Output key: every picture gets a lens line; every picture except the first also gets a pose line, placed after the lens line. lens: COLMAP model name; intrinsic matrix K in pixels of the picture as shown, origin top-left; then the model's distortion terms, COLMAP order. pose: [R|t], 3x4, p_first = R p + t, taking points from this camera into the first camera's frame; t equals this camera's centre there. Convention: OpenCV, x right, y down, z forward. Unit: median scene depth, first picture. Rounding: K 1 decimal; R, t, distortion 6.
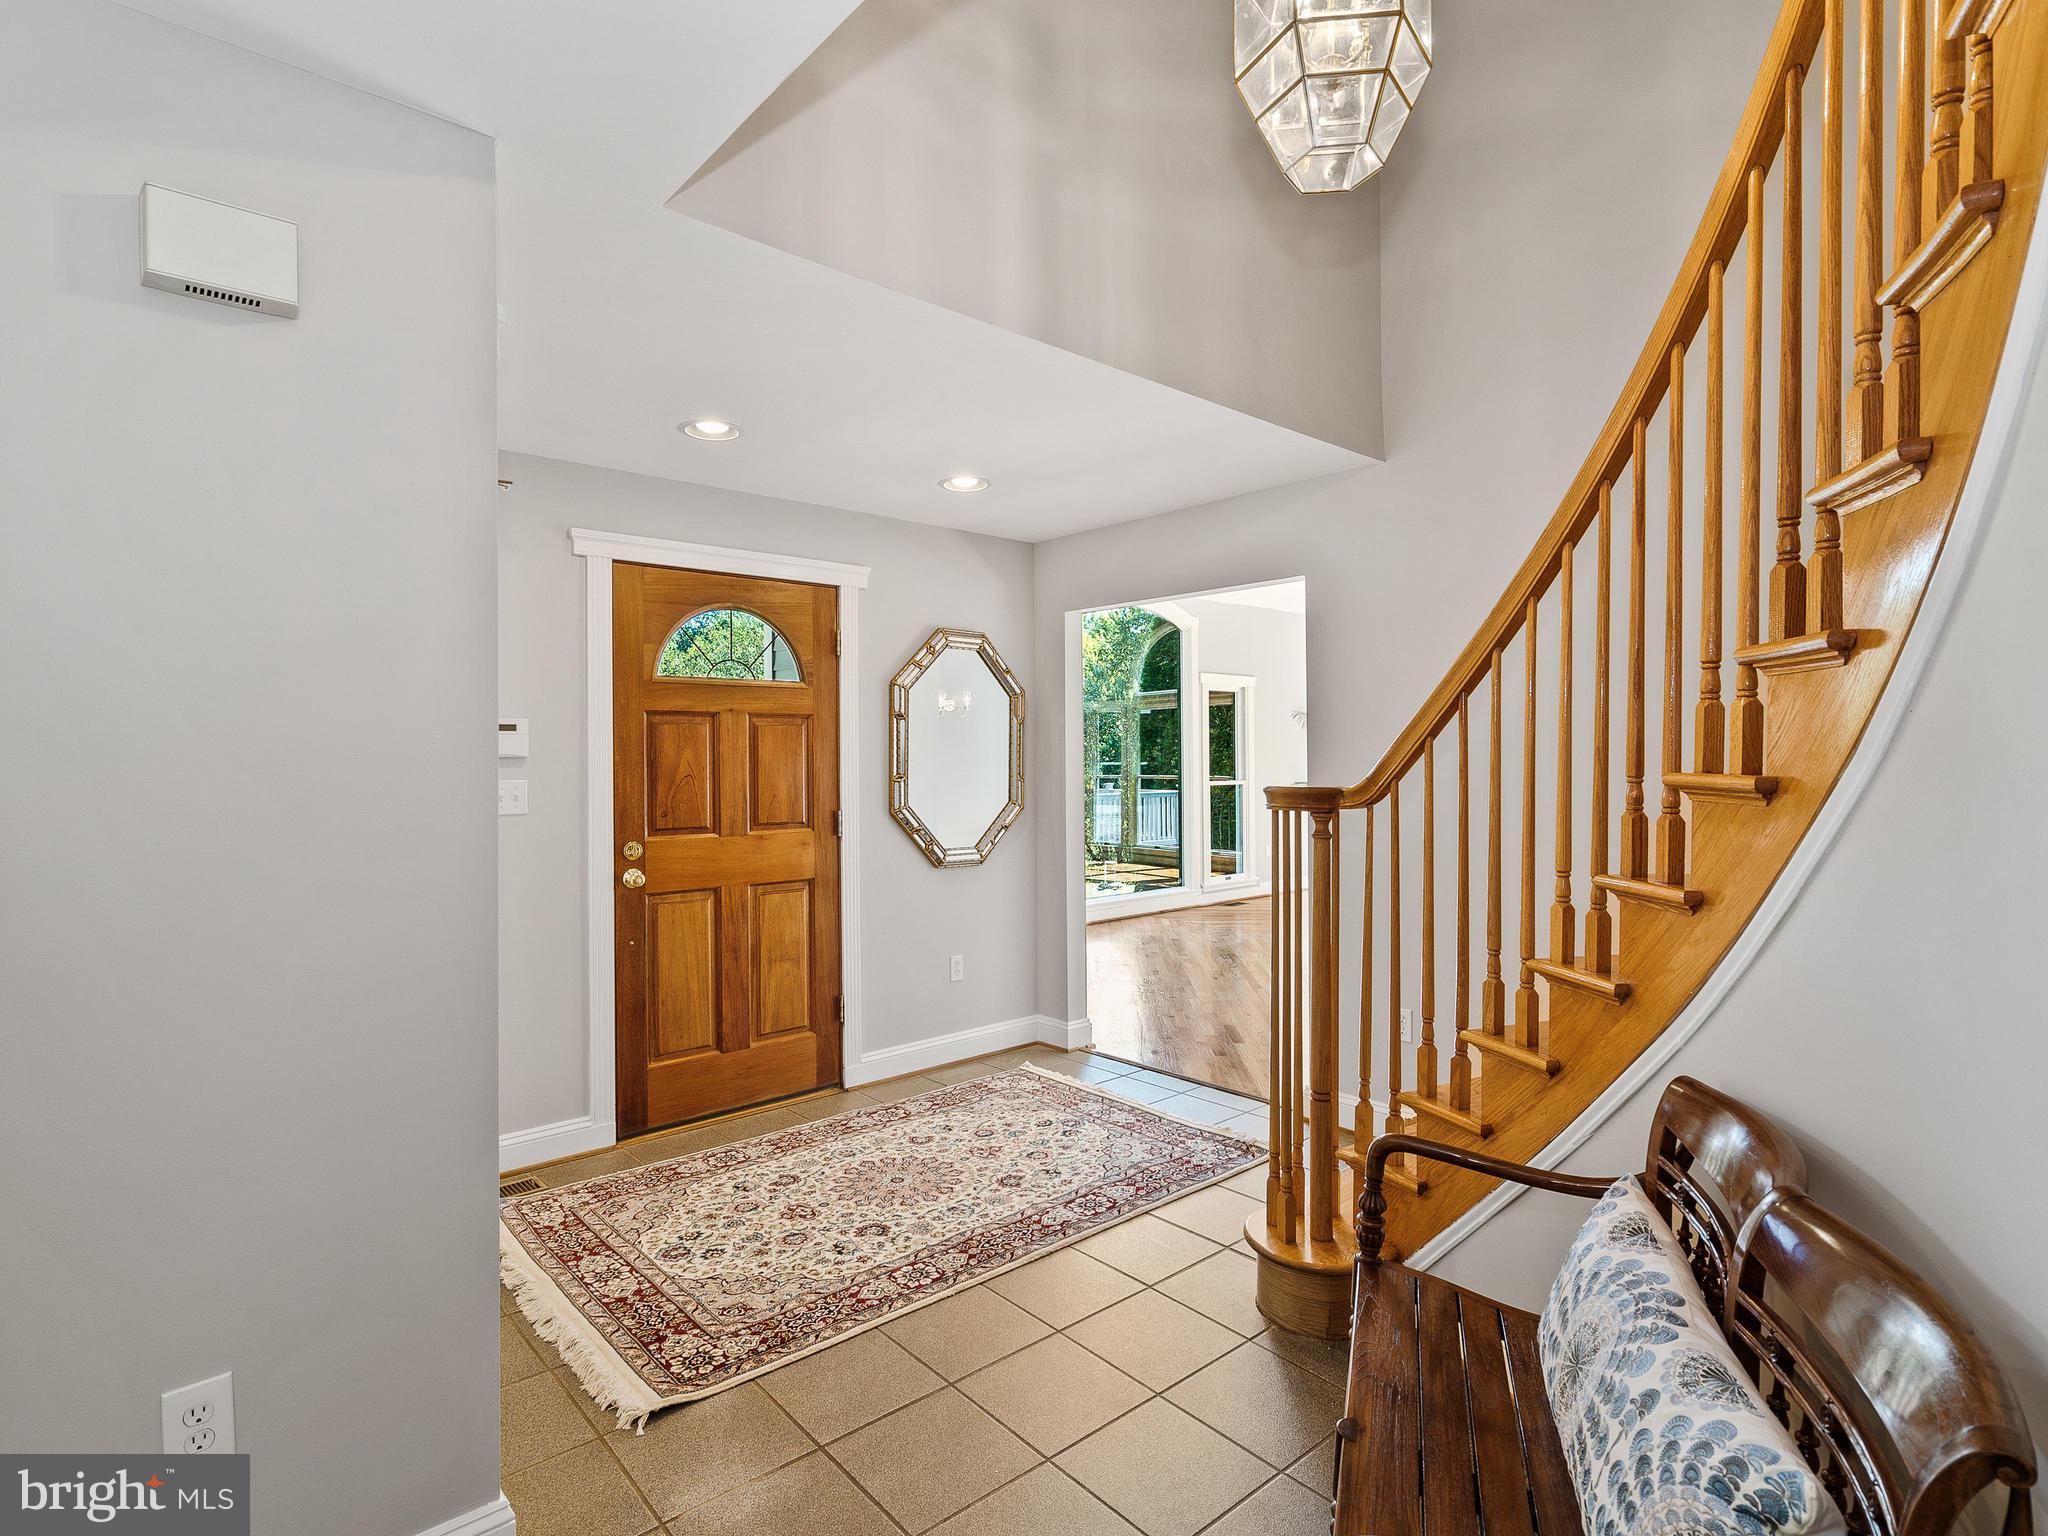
lens RADIAL K [[1060.8, 0, 1024.0], [0, 1060.8, 768.0], [0, 0, 1]] dist [0.002693, 0.000291]
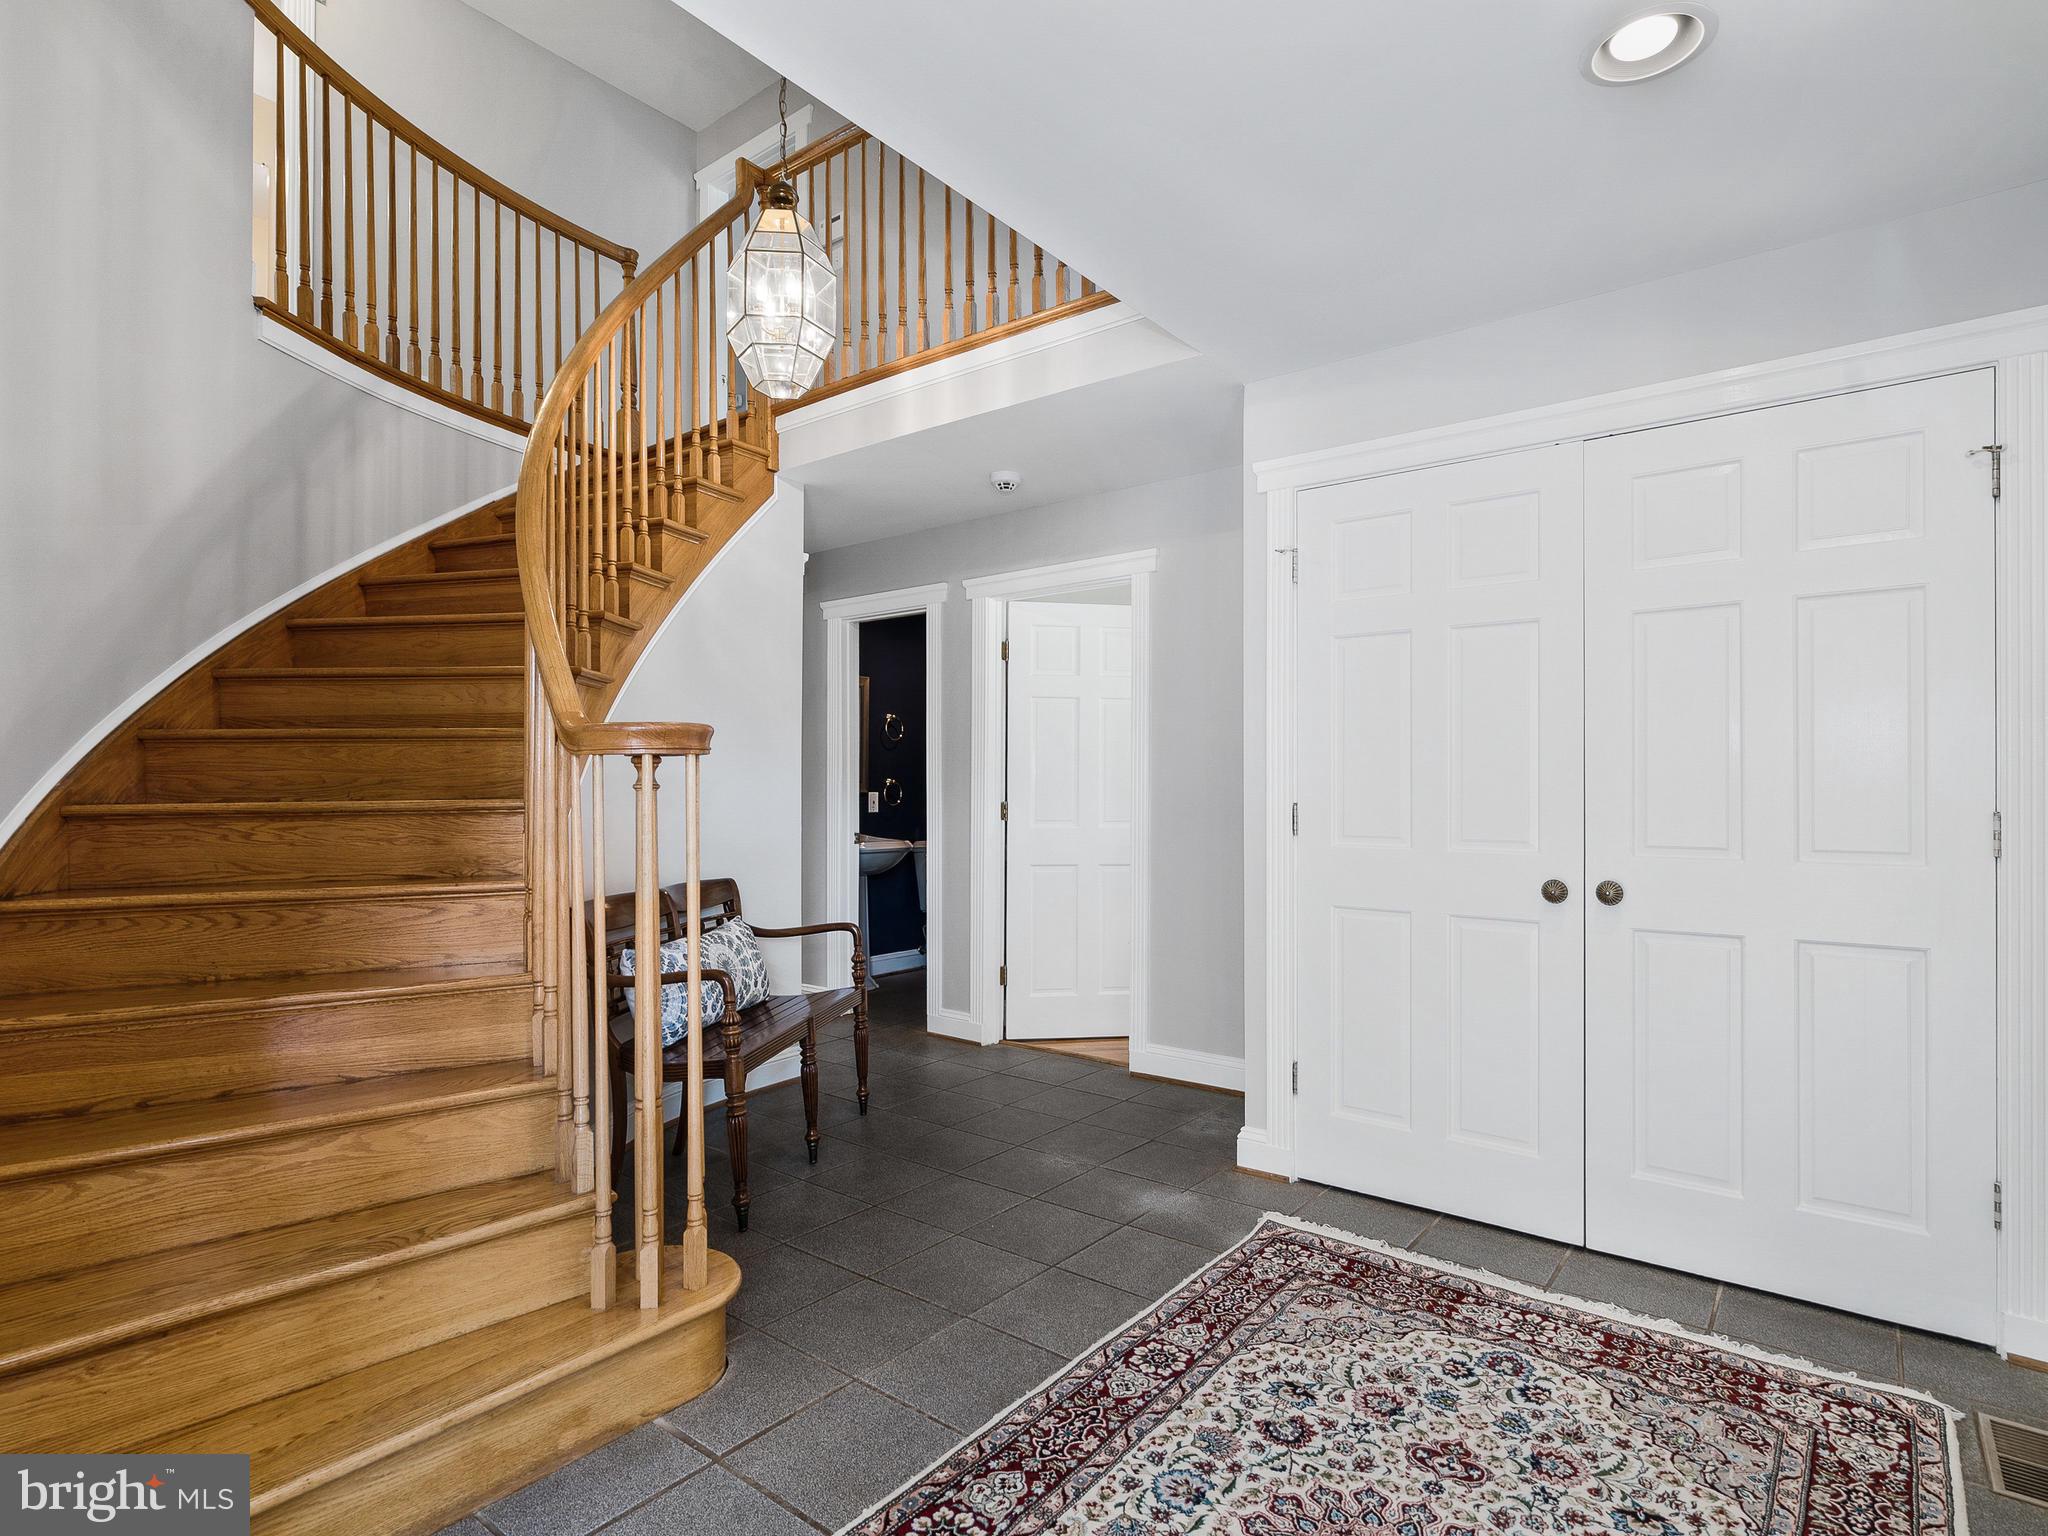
lens RADIAL K [[1060.8, 0, 1024.0], [0, 1060.8, 768.0], [0, 0, 1]] dist [0.002693, 0.000291]
pose [[-0.982776, 0.007227, -0.184659, 0.106216], [0.007520, 0.999971, -0.000886, 0.038310], [0.184647, -0.002260, -0.982802, 1.375911]]
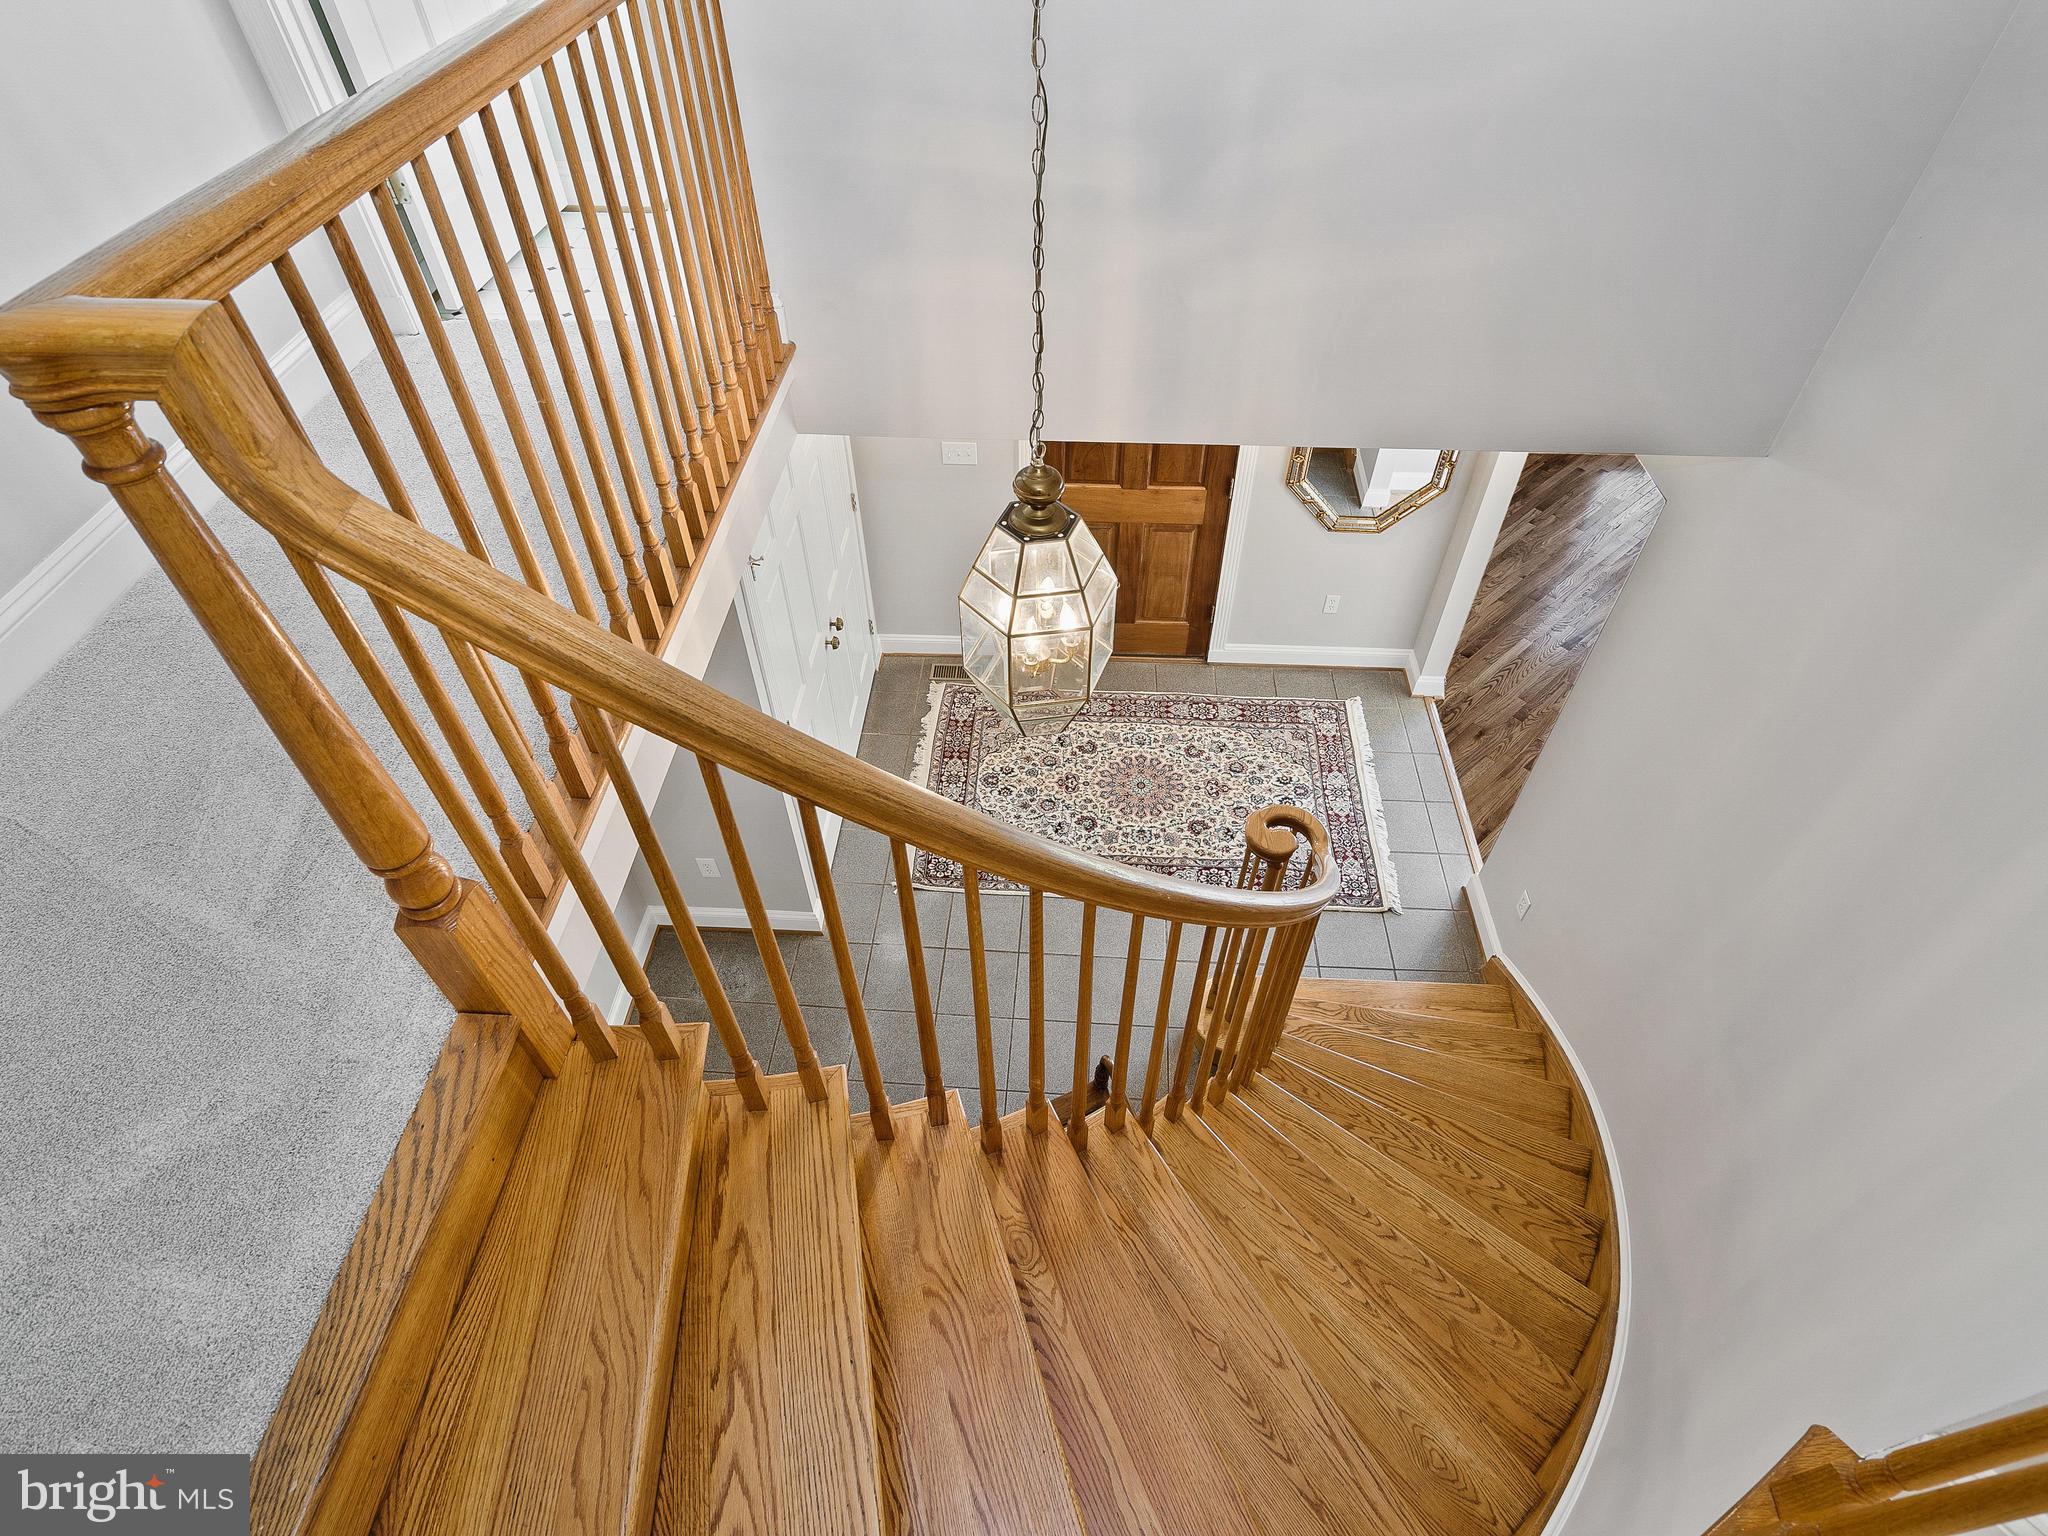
lens RADIAL K [[1060.8, 0, 1024.0], [0, 1060.8, 768.0], [0, 0, 1]] dist [0.002693, 0.000291]
pose [[0.713502, 0.512941, -0.477291, 0.459522], [-0.005492, 0.685282, 0.728257, -0.712802], [0.700632, -0.516992, 0.491767, 0.143186]]
